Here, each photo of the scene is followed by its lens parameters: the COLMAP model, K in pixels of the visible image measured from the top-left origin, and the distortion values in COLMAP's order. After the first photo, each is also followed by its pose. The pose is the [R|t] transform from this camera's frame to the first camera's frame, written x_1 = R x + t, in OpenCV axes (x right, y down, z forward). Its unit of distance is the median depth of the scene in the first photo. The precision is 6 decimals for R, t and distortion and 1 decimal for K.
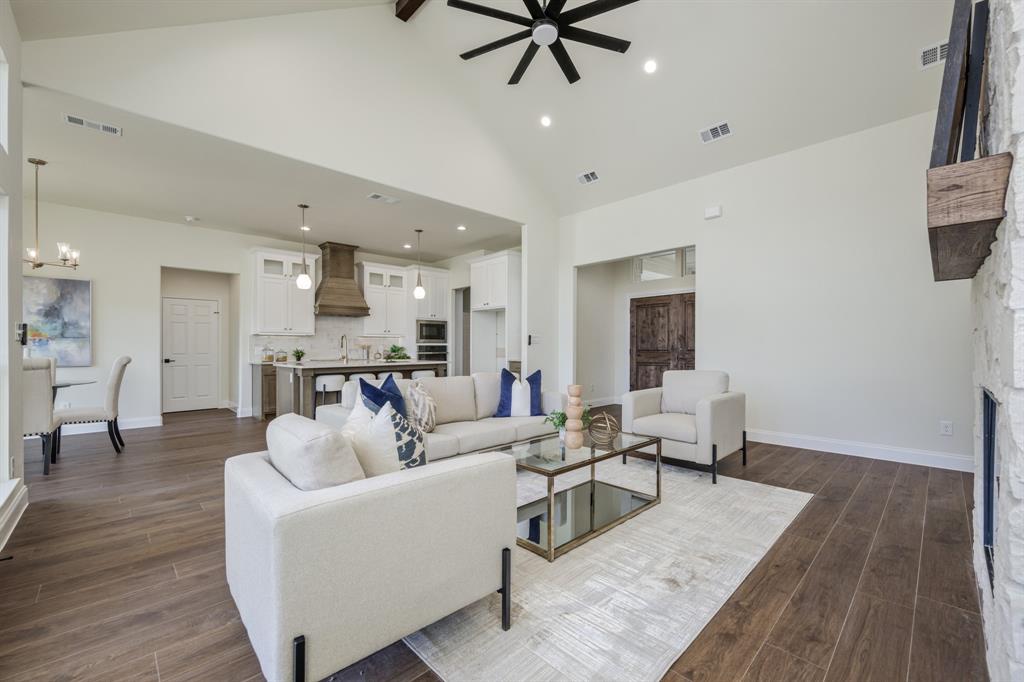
lens RADIAL K [[430.9, 0, 507.3], [0, 430.9, 340.2], [0, 0, 1]] dist [0.008396, -0.000261]
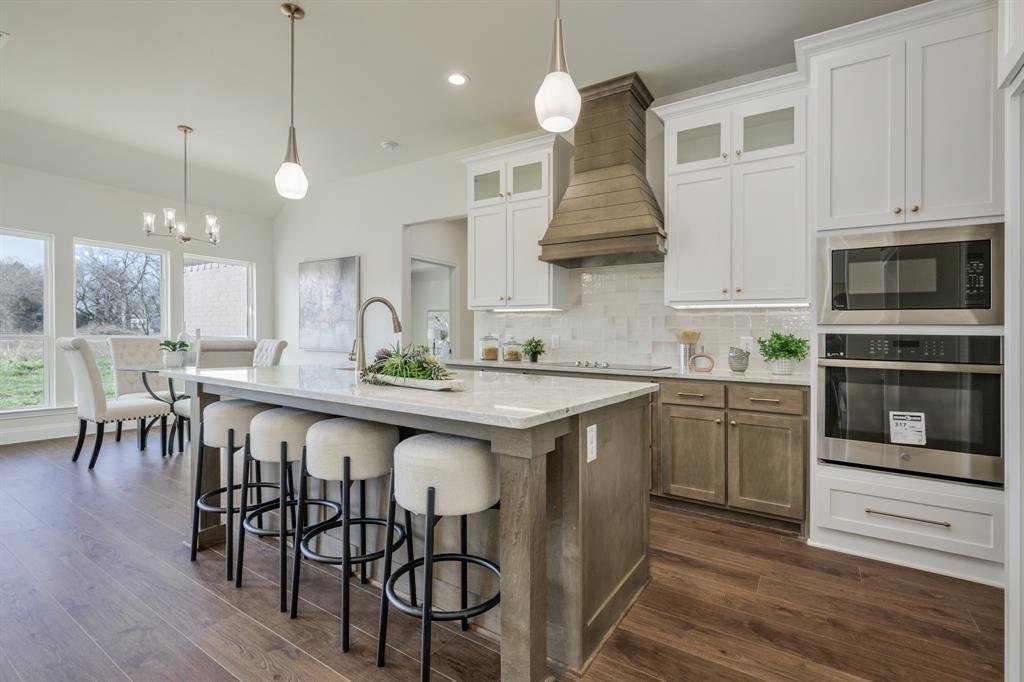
lens RADIAL K [[469.2, 0, 511.6], [0, 469.2, 343.7], [0, 0, 1]] dist [0.000863, 0.000335]
pose [[0.230838, 0.024278, -0.972689, 0.041683], [-0.003946, 0.999704, 0.024015, 0.014323], [0.972984, -0.001705, 0.230866, 0.892687]]
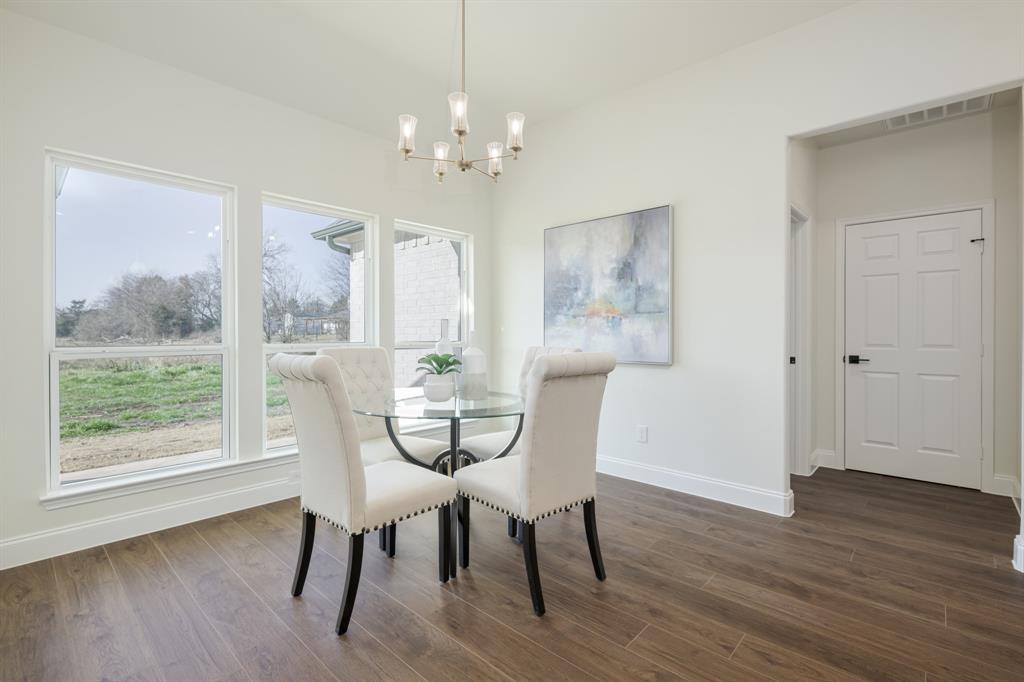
lens RADIAL K [[469.2, 0, 516.2], [0, 469.2, 336.1], [0, 0, 1]] dist [0.000863, 0.000335]
pose [[0.075940, 0.011942, -0.997041, -0.326211], [0.015779, 0.999789, 0.013176, 0.010978], [0.996988, -0.016733, 0.075736, 0.629488]]
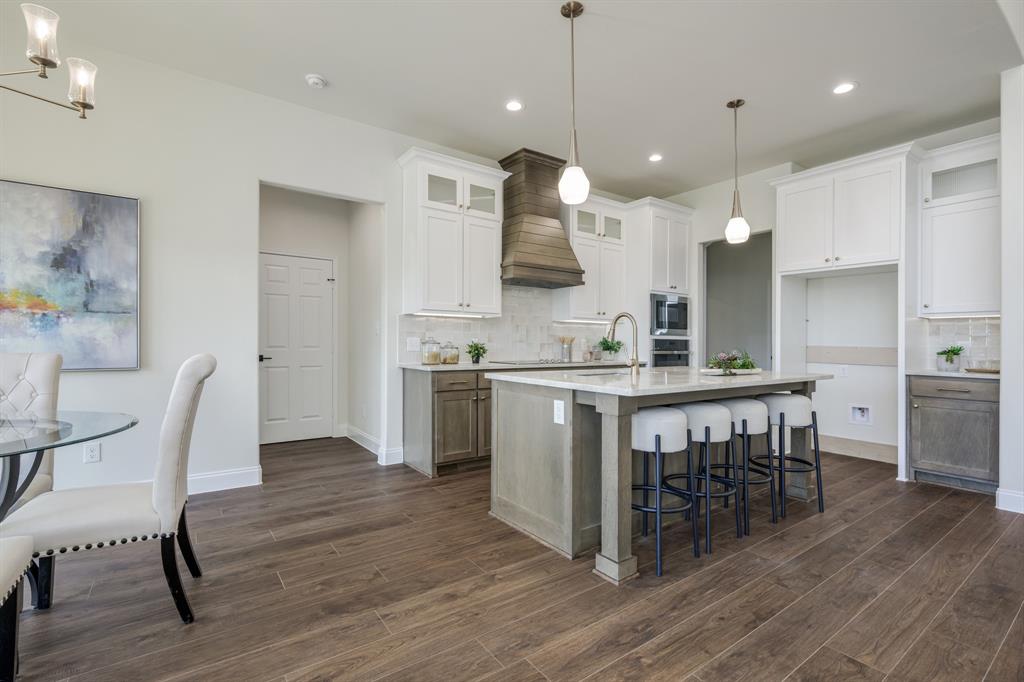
lens RADIAL K [[469.2, 0, 503.4], [0, 469.2, 342.7], [0, 0, 1]] dist [0.000863, 0.000335]
pose [[0.990302, 0.016957, -0.137893, -0.382566], [-0.014461, 0.999713, 0.019083, 0.009512], [0.138177, -0.016904, 0.990263, 0.427156]]
